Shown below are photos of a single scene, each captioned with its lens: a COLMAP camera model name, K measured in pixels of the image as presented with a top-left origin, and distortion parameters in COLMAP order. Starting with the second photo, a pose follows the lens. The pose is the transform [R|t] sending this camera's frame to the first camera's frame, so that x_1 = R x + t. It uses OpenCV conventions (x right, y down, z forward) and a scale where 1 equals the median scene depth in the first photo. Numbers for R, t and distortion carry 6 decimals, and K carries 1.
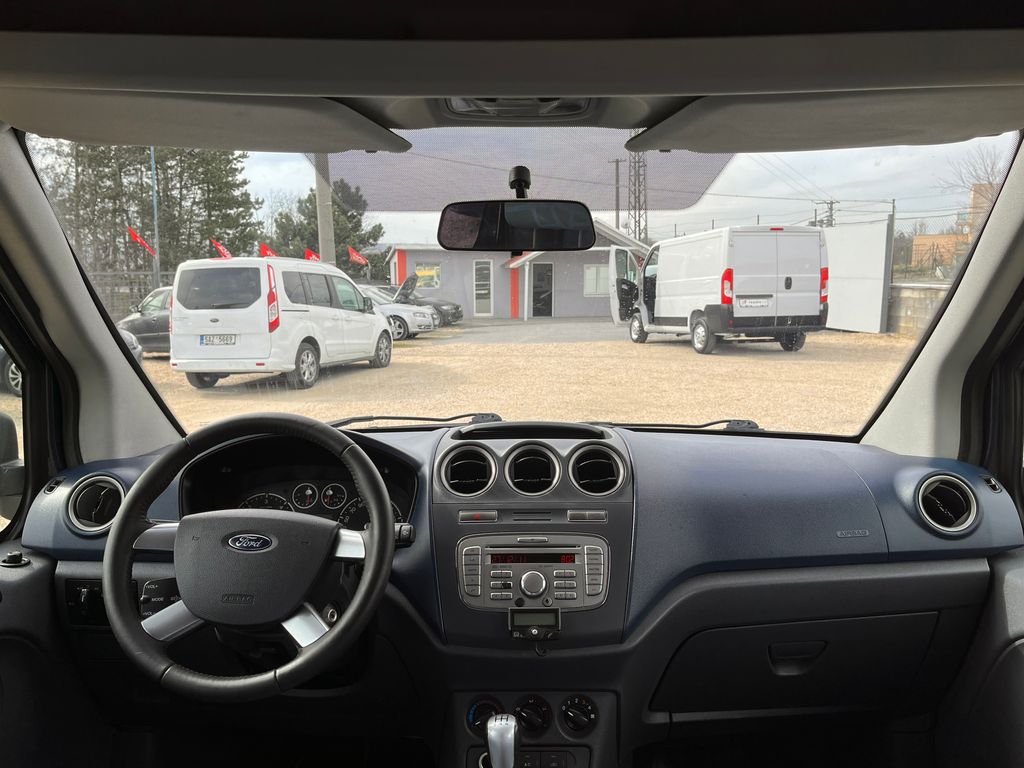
lens RADIAL K [[812.7, 0, 512.0], [0, 812.7, 384.0], [0, 0, 1]] dist [0.061803, -0.071309]
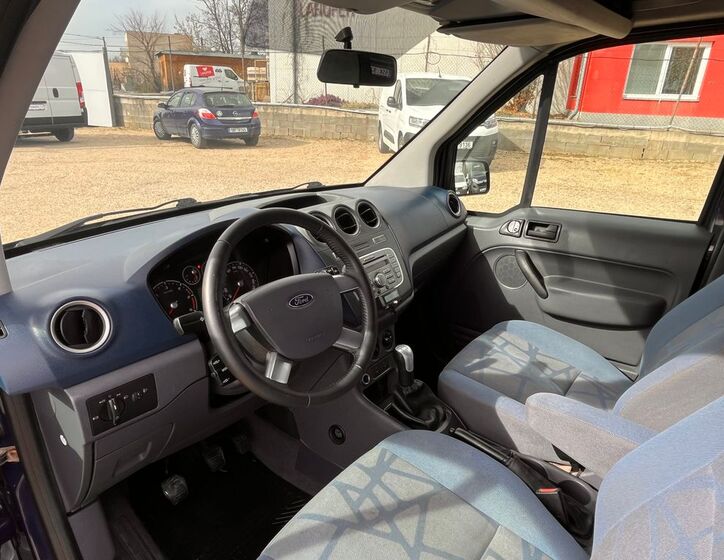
lens RADIAL K [[478.0, 0, 358.1], [0, 478.0, 281.6], [0, 0, 1]] dist [-0.003583, -0.002421]
pose [[0.598141, -0.271043, 0.754163, -0.068819], [0.073098, 0.955598, 0.285463, -0.005286], [-0.798050, -0.115619, 0.591396, 0.033628]]
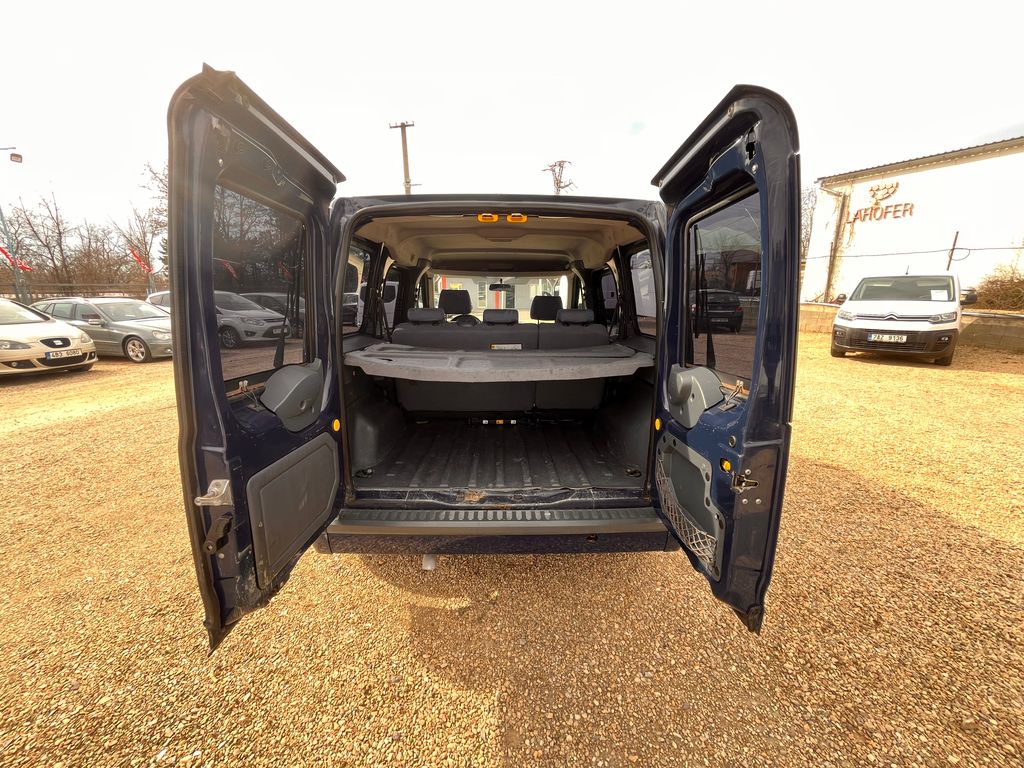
lens RADIAL K [[417.9, 0, 507.8], [0, 417.9, 382.7], [0, 0, 1]] dist [-0.000099, -0.000577]
pose [[0.999517, 0.005162, 0.030652, -0.003682], [-0.007910, 0.995889, 0.090231, 0.024651], [-0.030060, -0.090430, 0.995449, -0.220774]]
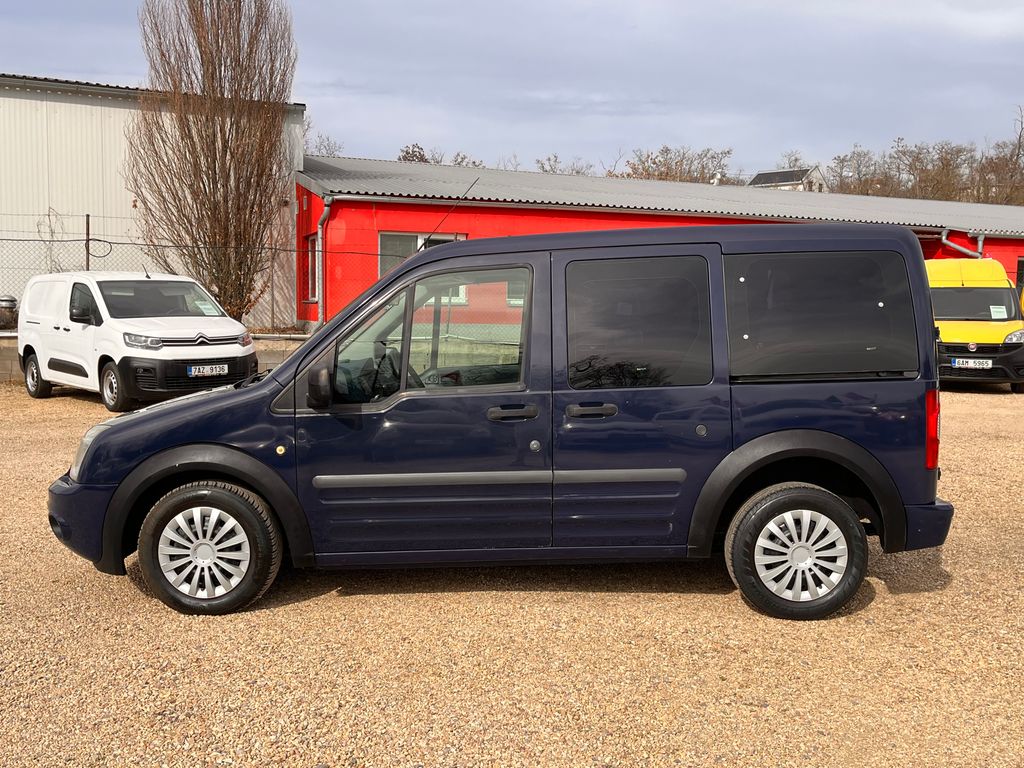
lens RADIAL K [[1001.8, 0, 539.0], [0, 1001.8, 384.2], [0, 0, 1]] dist [-0.004476, -0.000612]
pose [[-0.035169, -0.067291, 0.997113, -0.387061], [0.119697, 0.990265, 0.071050, -0.003598], [-0.992187, 0.121850, -0.026773, 0.042974]]
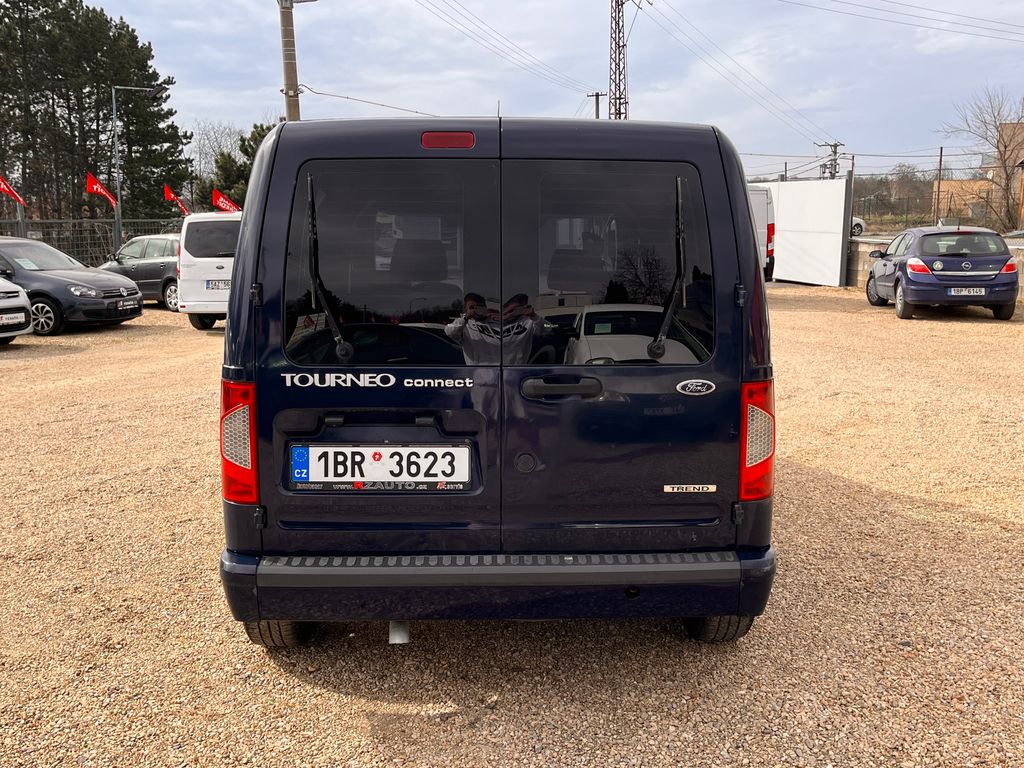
lens RADIAL K [[996.2, 0, 517.0], [0, 996.2, 377.8], [0, 0, 1]] dist [0.032735, 0.008791]
pose [[0.999169, 0.002262, 0.040701, -0.007455], [-0.003218, 0.999720, 0.023442, 0.031949], [-0.040637, -0.023554, 0.998896, -0.311223]]
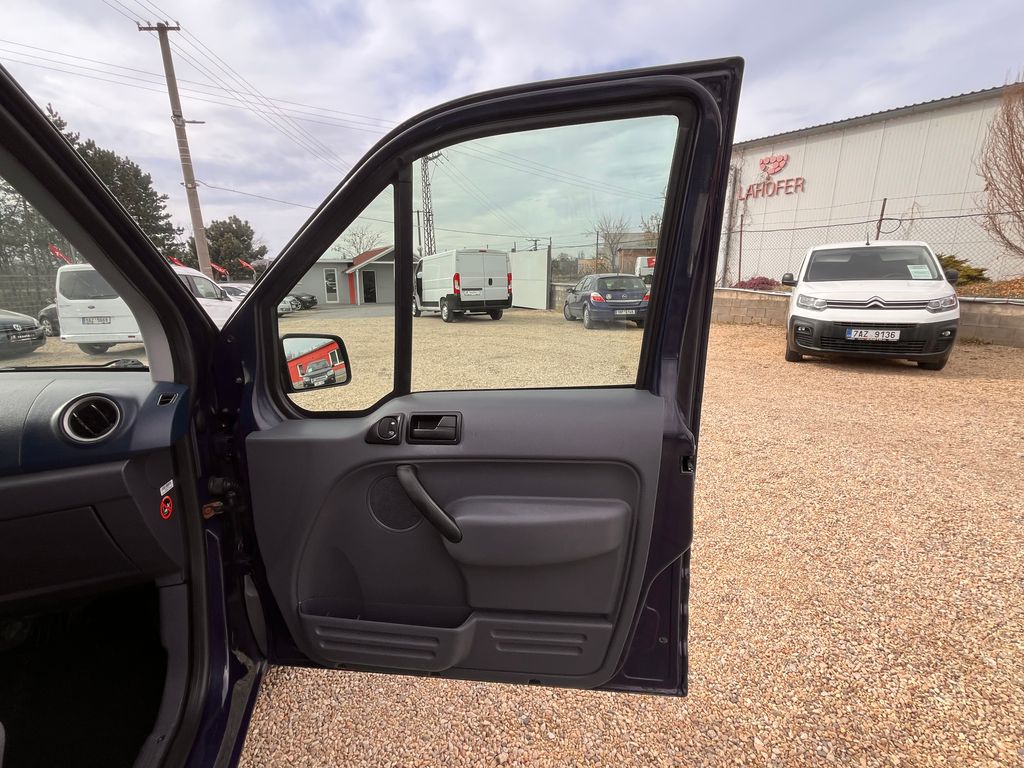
lens RADIAL K [[451.4, 0, 512.0], [0, 451.4, 384.0], [0, 0, 1]] dist [-0.003153, -0.000797]
pose [[0.956472, -0.062652, 0.285021, 0.084498], [0.035772, 0.994488, 0.098559, 0.004687], [-0.289624, -0.084073, 0.953441, 0.018084]]
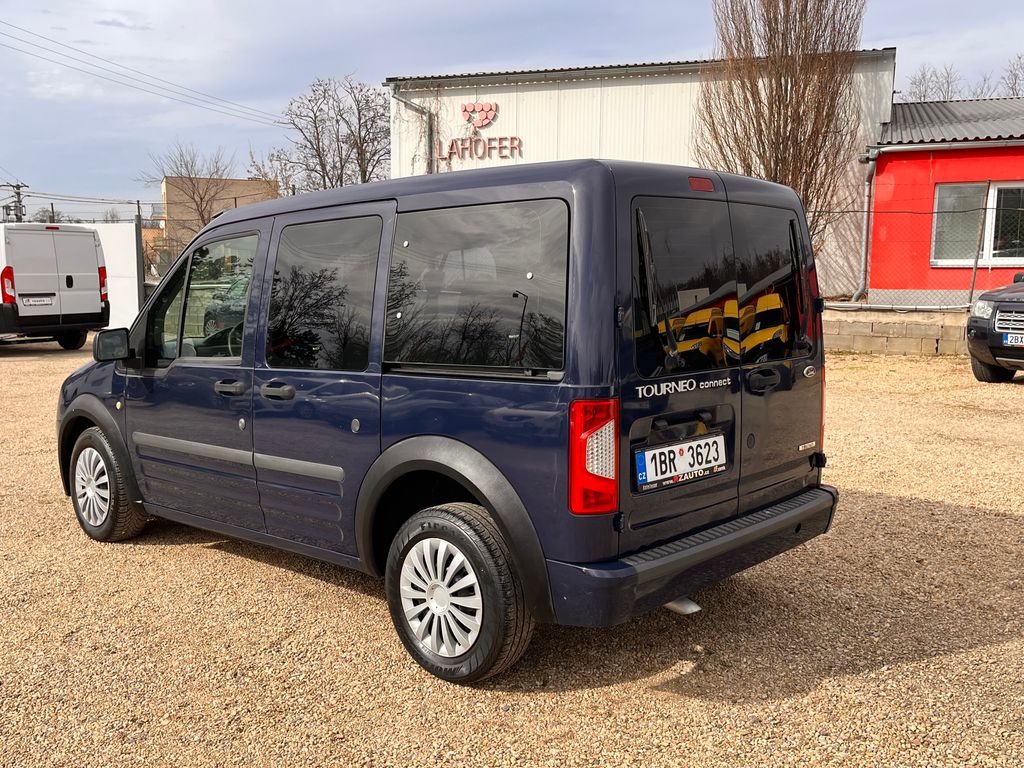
lens RADIAL K [[1003.5, 0, 512.0], [0, 1003.5, 384.0], [0, 0, 1]] dist [0.030484, 0.004080]
pose [[0.662150, -0.077272, 0.745377, -0.240165], [0.092773, 0.995470, 0.020784, 0.027983], [-0.743607, 0.055389, 0.666319, -0.233344]]
